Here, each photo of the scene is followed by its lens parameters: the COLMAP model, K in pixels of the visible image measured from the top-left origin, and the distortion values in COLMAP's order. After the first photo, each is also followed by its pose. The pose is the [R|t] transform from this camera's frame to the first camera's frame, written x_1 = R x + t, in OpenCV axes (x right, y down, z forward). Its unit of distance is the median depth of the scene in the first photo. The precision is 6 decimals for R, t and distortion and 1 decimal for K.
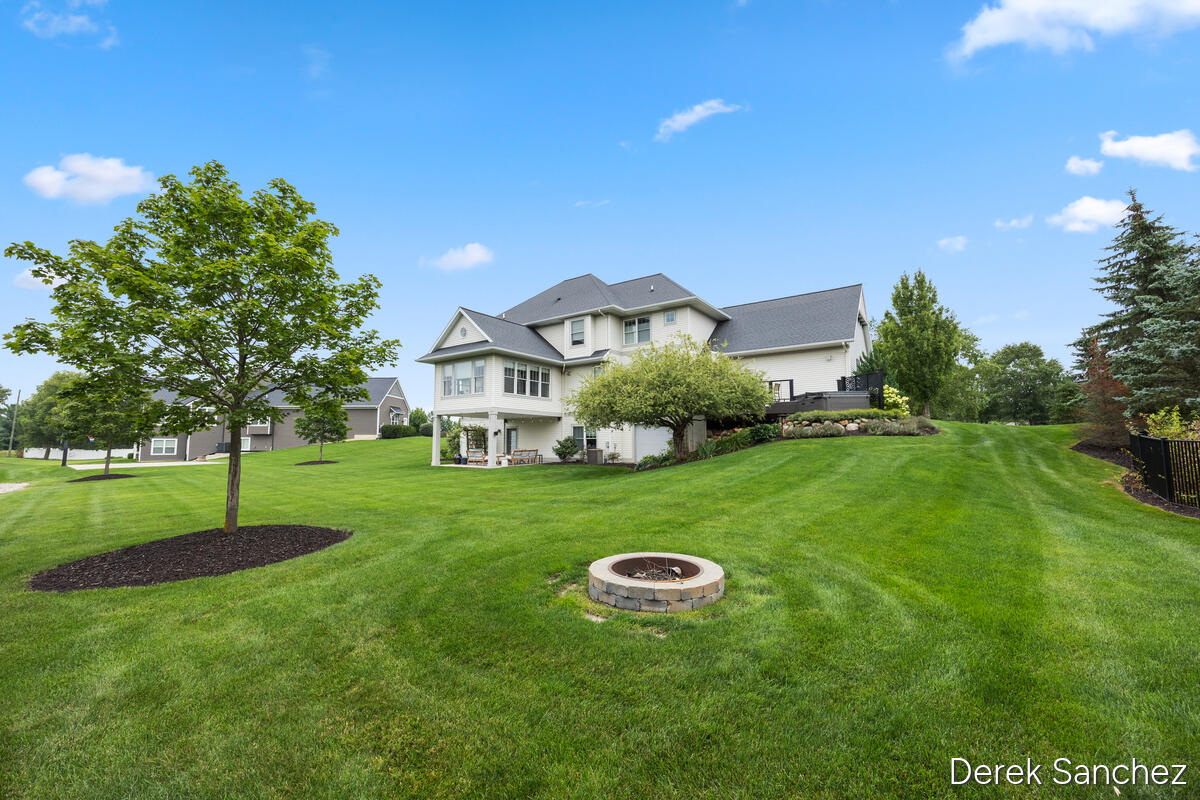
lens RADIAL K [[466.8, 0, 600.6], [0, 466.8, 395.6], [0, 0, 1]] dist [0.001672, 0.000005]
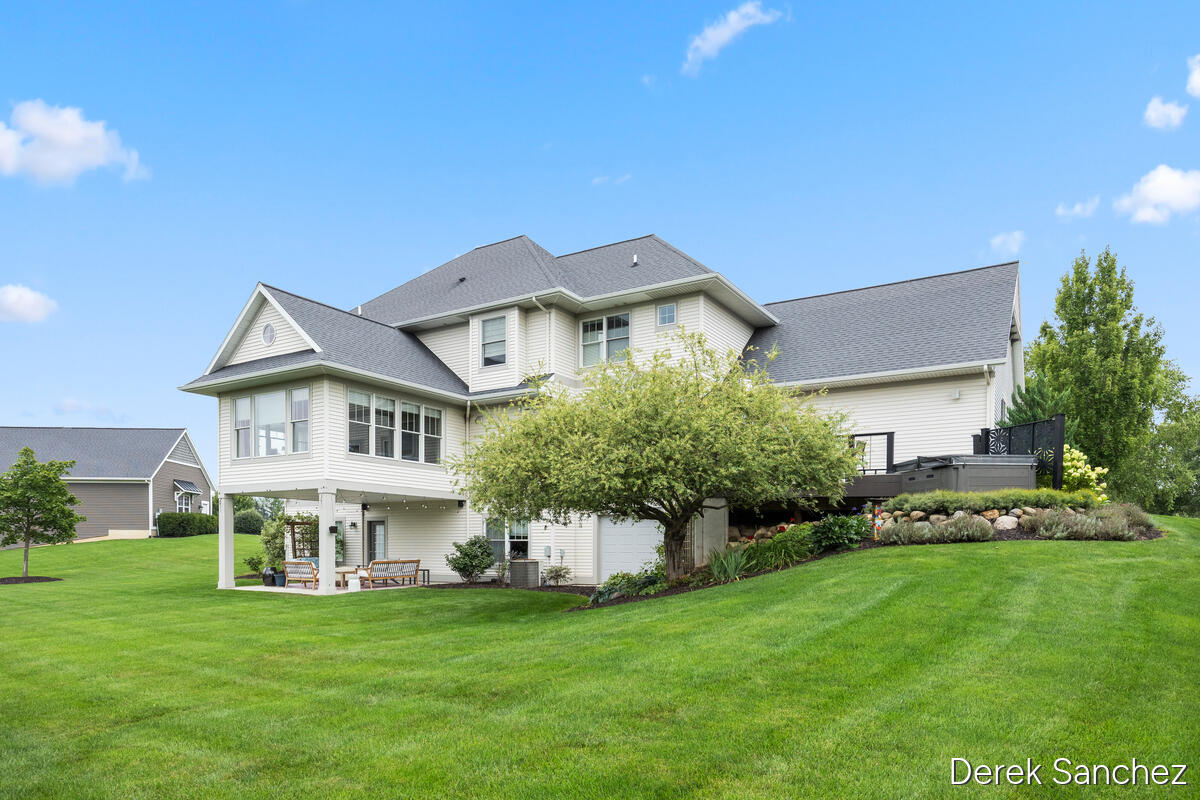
lens RADIAL K [[751.9, 0, 603.6], [0, 751.9, 553.9], [0, 0, 1]] dist [0.003723, 0.001732]
pose [[0.998082, 0.006611, 0.061553, 0.026397], [-0.013389, 0.993801, 0.110365, 0.009795], [-0.060441, -0.110977, 0.991983, 0.126360]]
